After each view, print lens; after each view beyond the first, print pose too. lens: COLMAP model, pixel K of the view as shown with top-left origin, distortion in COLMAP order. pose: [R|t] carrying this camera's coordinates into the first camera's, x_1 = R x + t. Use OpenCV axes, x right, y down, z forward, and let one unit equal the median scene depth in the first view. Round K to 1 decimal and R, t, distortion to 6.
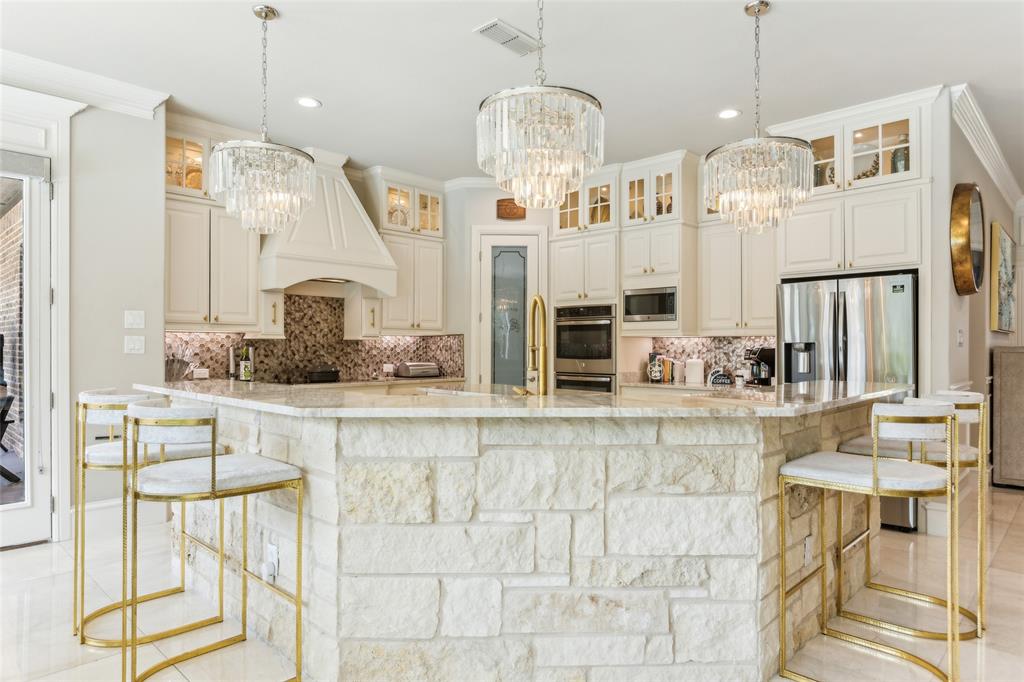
lens RADIAL K [[609.6, 0, 501.7], [0, 609.6, 343.0], [0, 0, 1]] dist [0.005170, -0.000995]
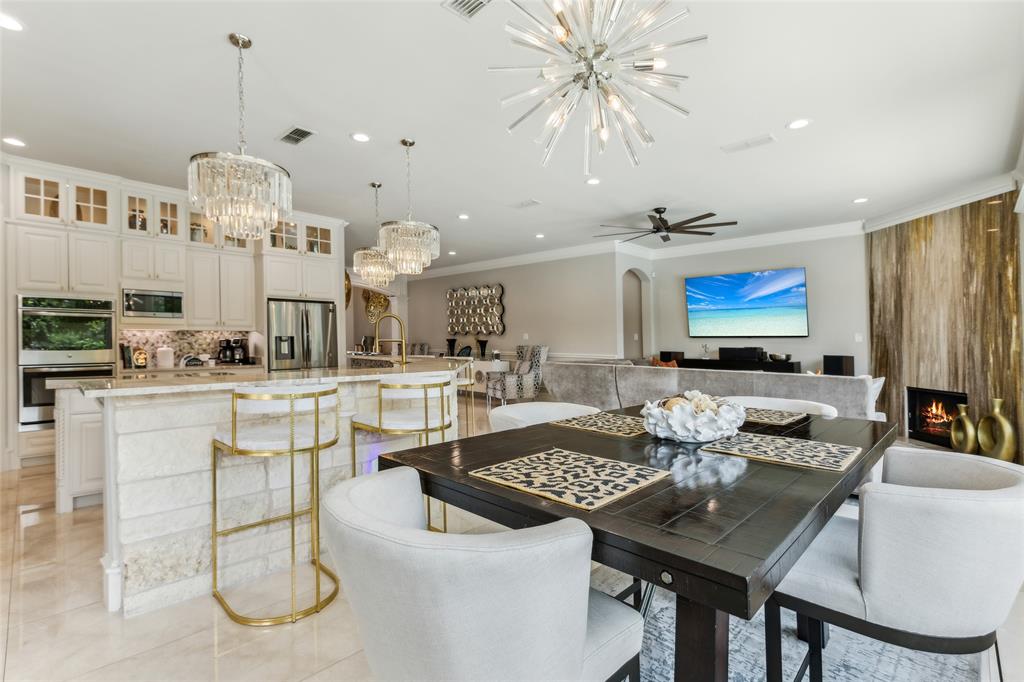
lens RADIAL K [[473.0, 0, 508.2], [0, 473.0, 315.3], [0, 0, 1]] dist [-0.003442, -0.000300]
pose [[0.011435, 0.049303, 0.998718, -0.671295], [-0.010400, 0.998736, -0.049184, -0.000710], [-0.999881, -0.009824, 0.011933, 0.267041]]
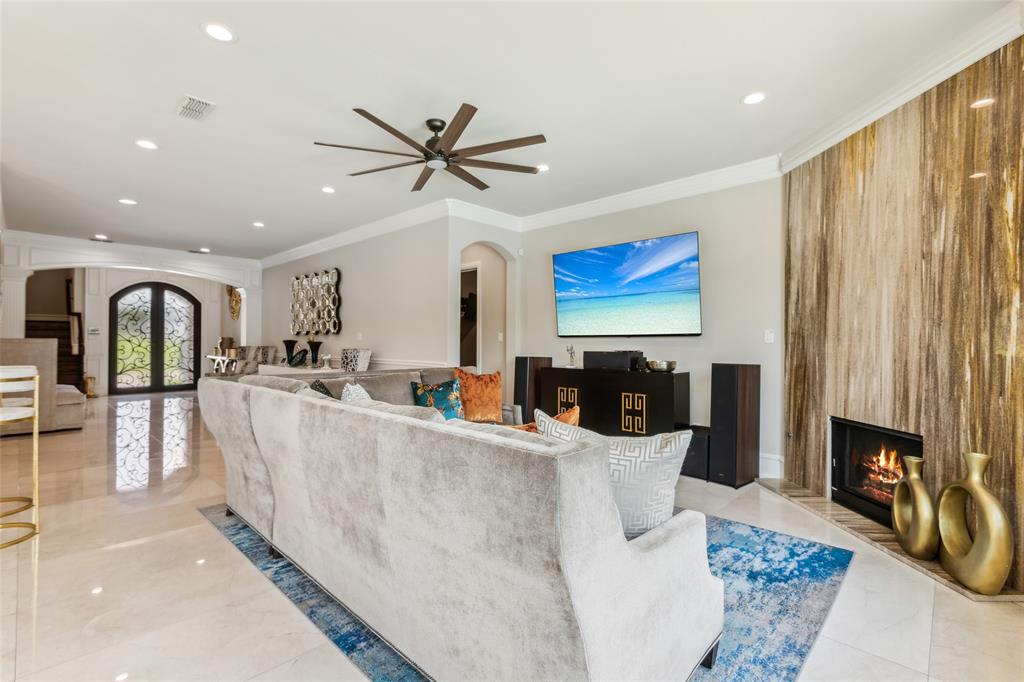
lens RADIAL K [[473.0, 0, 504.1], [0, 473.0, 332.4], [0, 0, 1]] dist [-0.003442, -0.000300]
pose [[-0.004102, 0.018896, 0.999813, -0.252240], [-0.009548, 0.999775, -0.018934, 0.000383], [-0.999946, -0.009623, -0.003921, -0.155101]]
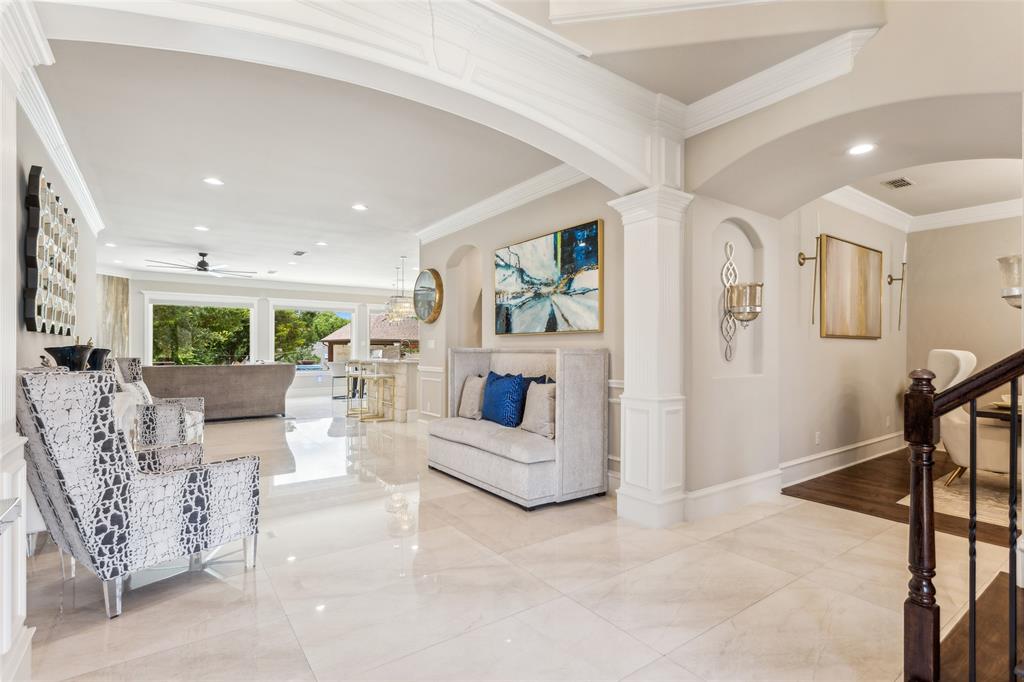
lens RADIAL K [[473.0, 0, 505.3], [0, 473.0, 346.9], [0, 0, 1]] dist [-0.003442, -0.000300]
pose [[-0.179957, -0.010377, -0.983620, 1.639732], [0.000714, 0.999943, -0.010680, 0.012494], [0.983674, -0.002624, -0.179939, 1.121962]]
